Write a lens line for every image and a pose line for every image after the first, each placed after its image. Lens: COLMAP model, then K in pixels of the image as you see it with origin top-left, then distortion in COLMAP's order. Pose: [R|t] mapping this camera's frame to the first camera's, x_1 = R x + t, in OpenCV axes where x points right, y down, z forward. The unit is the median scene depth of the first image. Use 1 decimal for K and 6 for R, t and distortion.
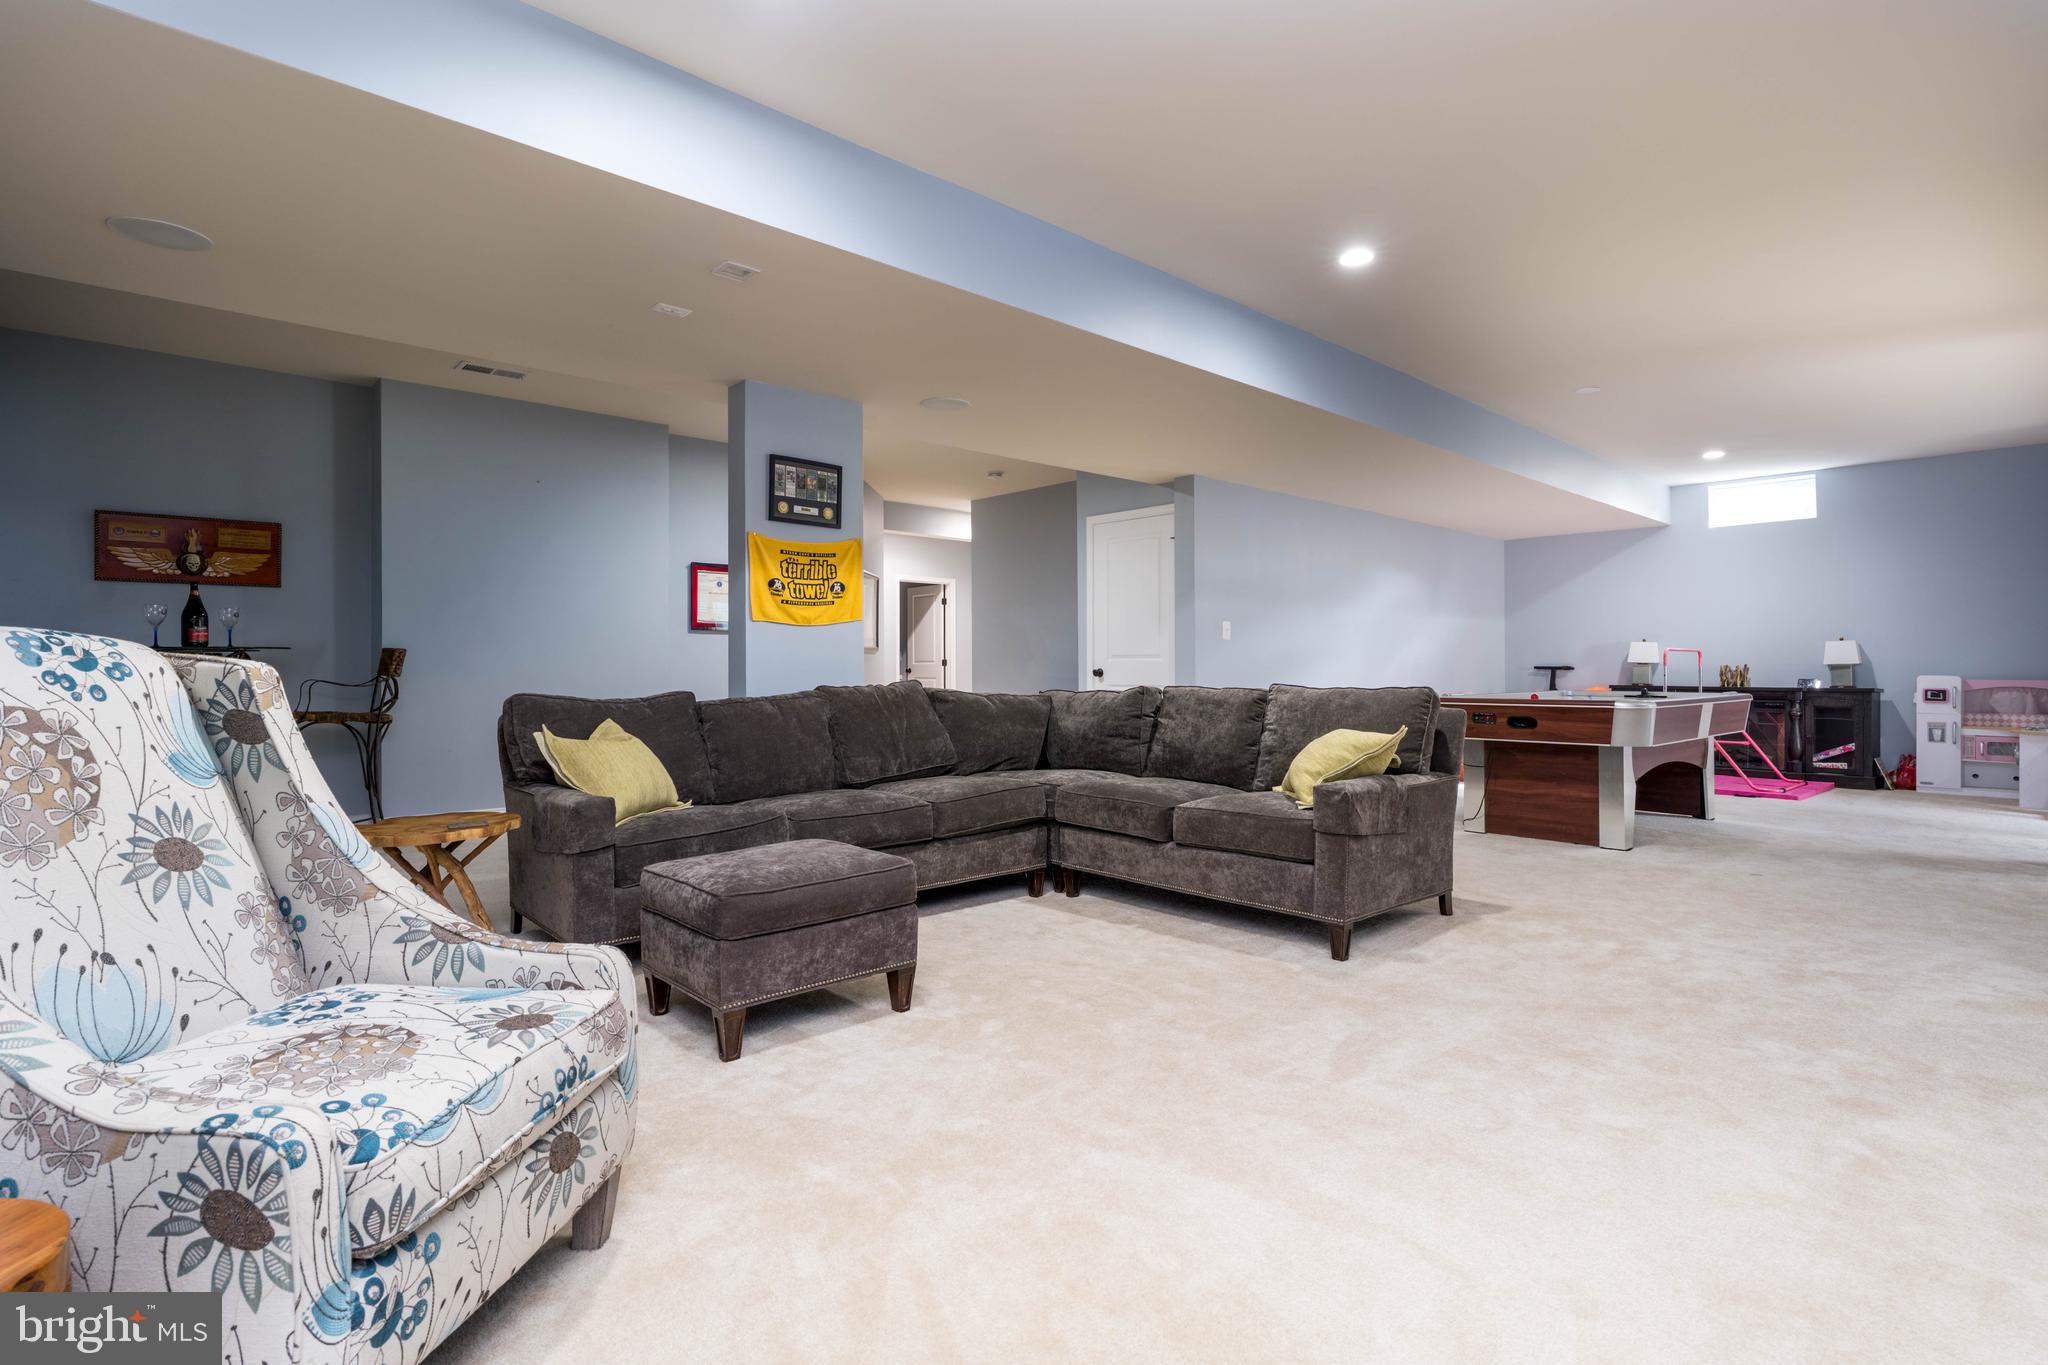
lens RADIAL K [[983.7, 0, 1027.8], [0, 983.7, 668.2], [0, 0, 1]] dist [-0.001894, 0.000806]
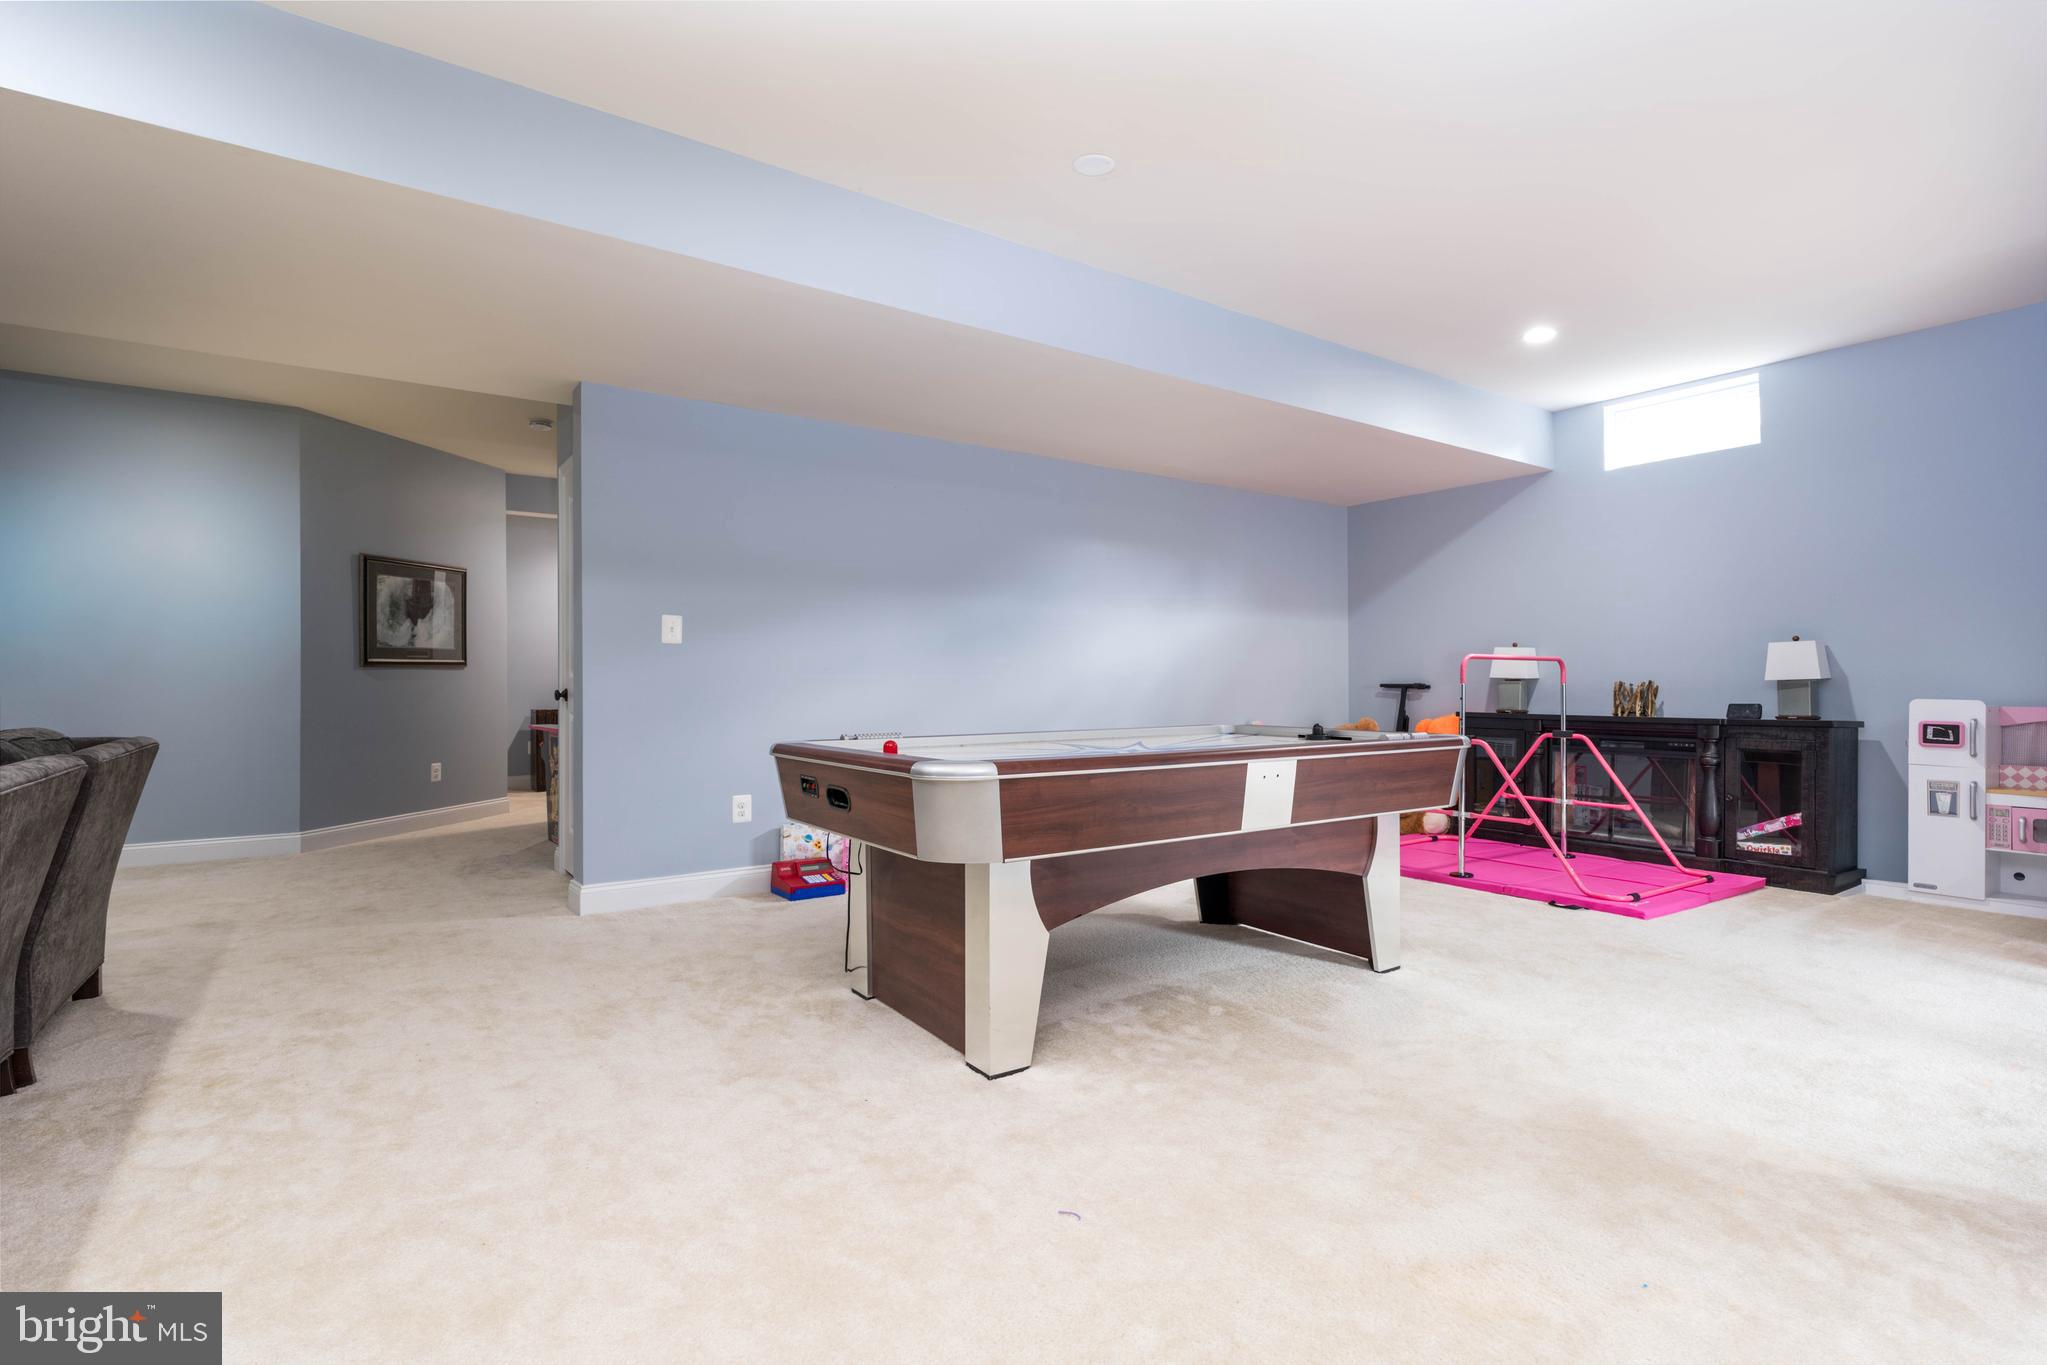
lens RADIAL K [[983.2, 0, 1023.1], [0, 983.2, 681.5], [0, 0, 1]] dist [-0.001894, 0.000806]
pose [[0.991616, -0.002701, -0.129190, 0.469152], [0.002152, 0.999988, -0.004386, -0.001611], [0.129200, 0.004071, 0.991610, 0.363822]]
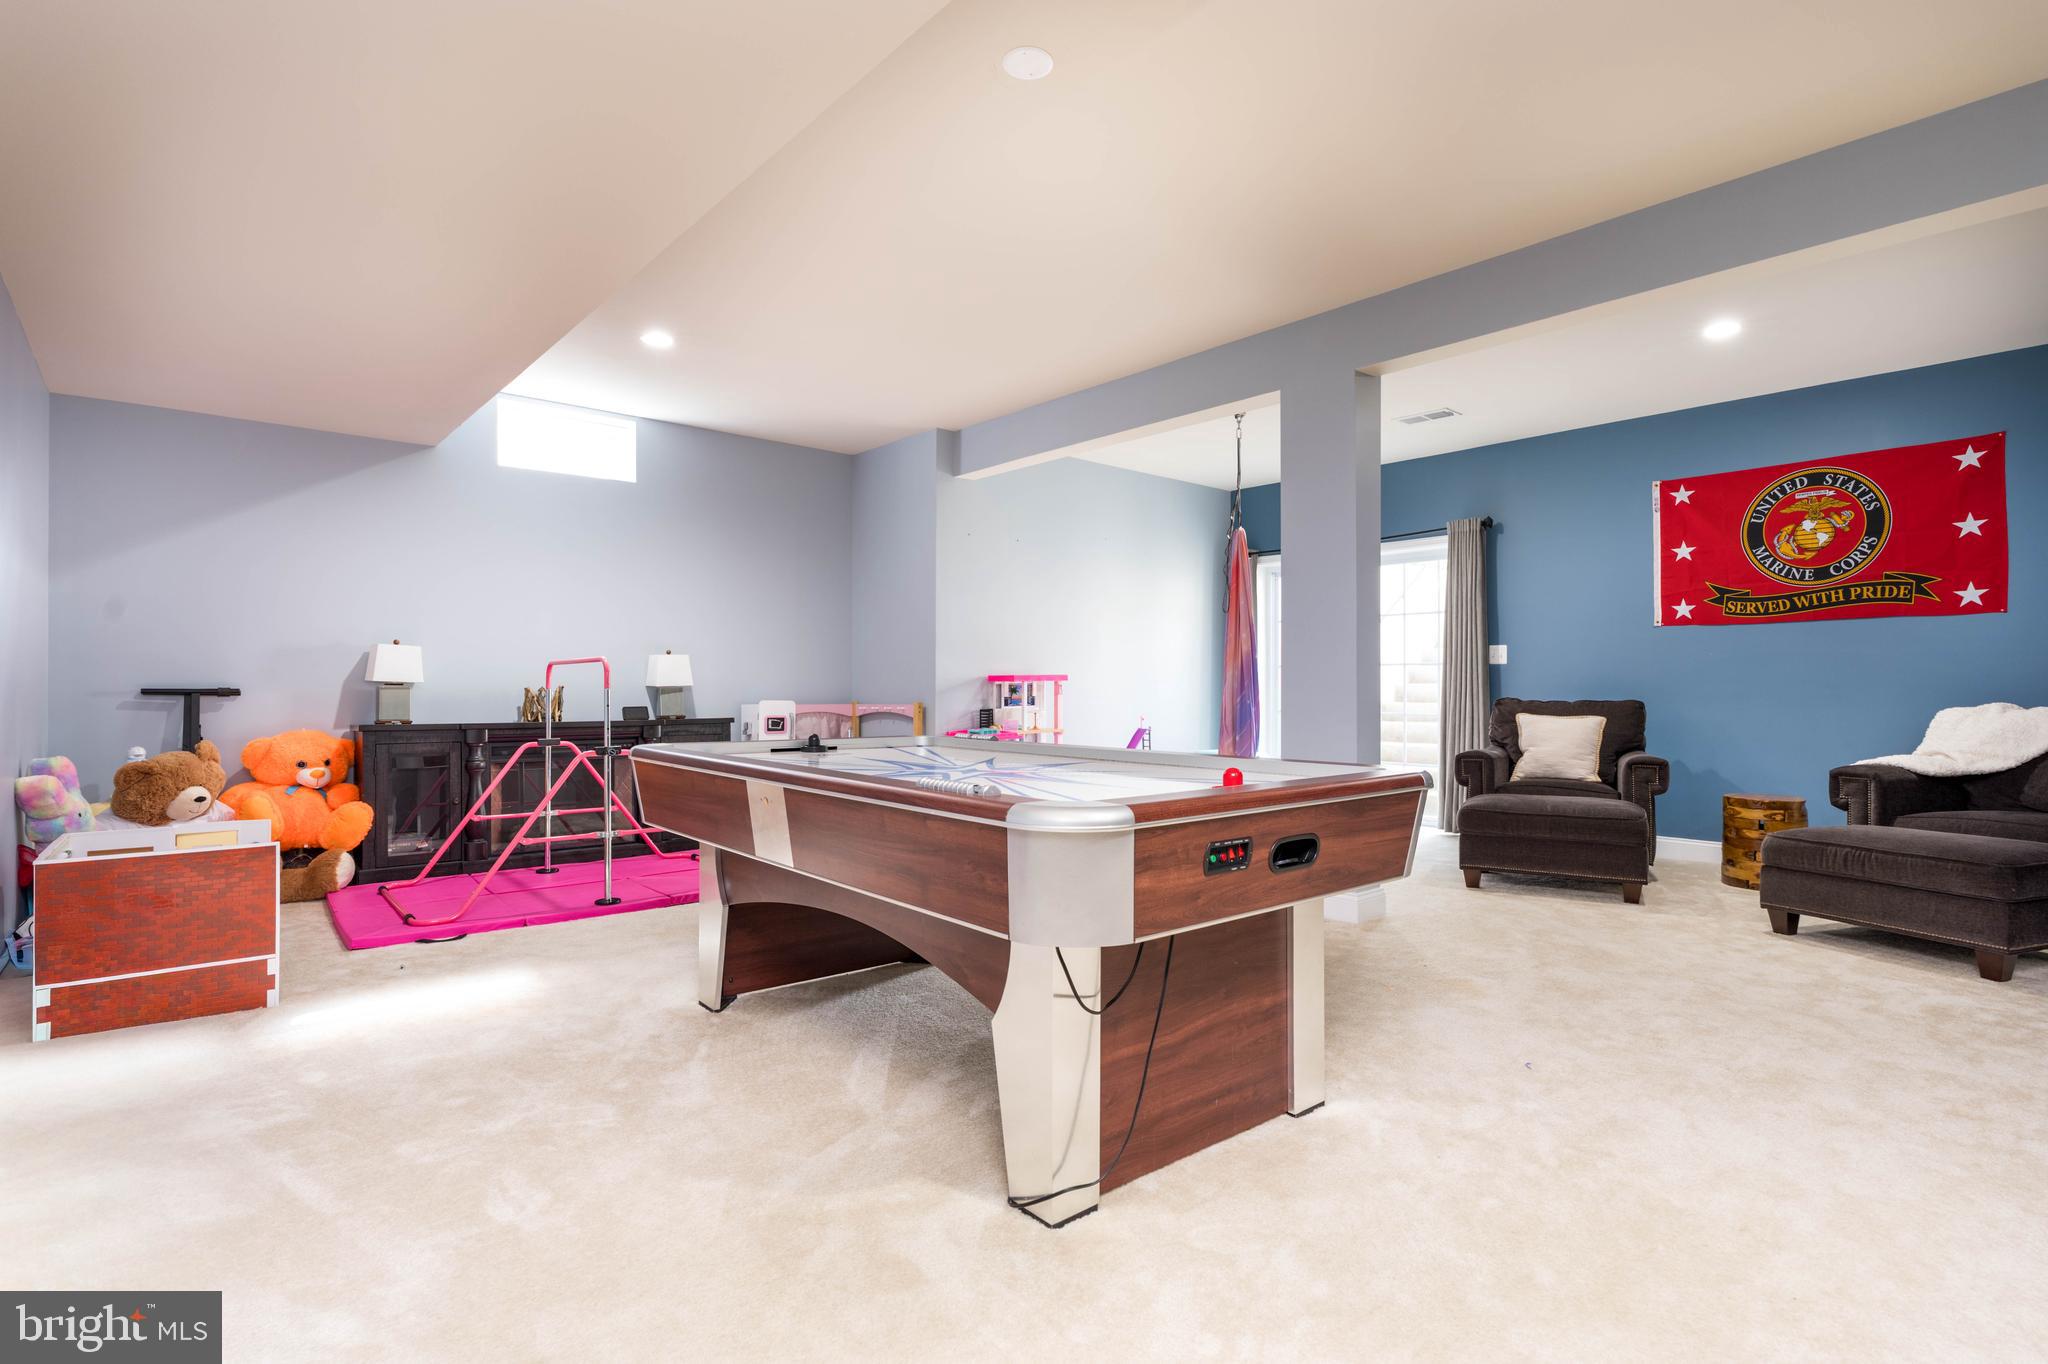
lens RADIAL K [[983.7, 0, 1020.3], [0, 983.7, 690.8], [0, 0, 1]] dist [-0.001894, 0.000806]
pose [[0.035767, -0.002490, 0.999357, 0.103670], [-0.000140, 0.999997, 0.002496, -0.002854], [-0.999360, -0.000229, 0.035766, 0.769621]]
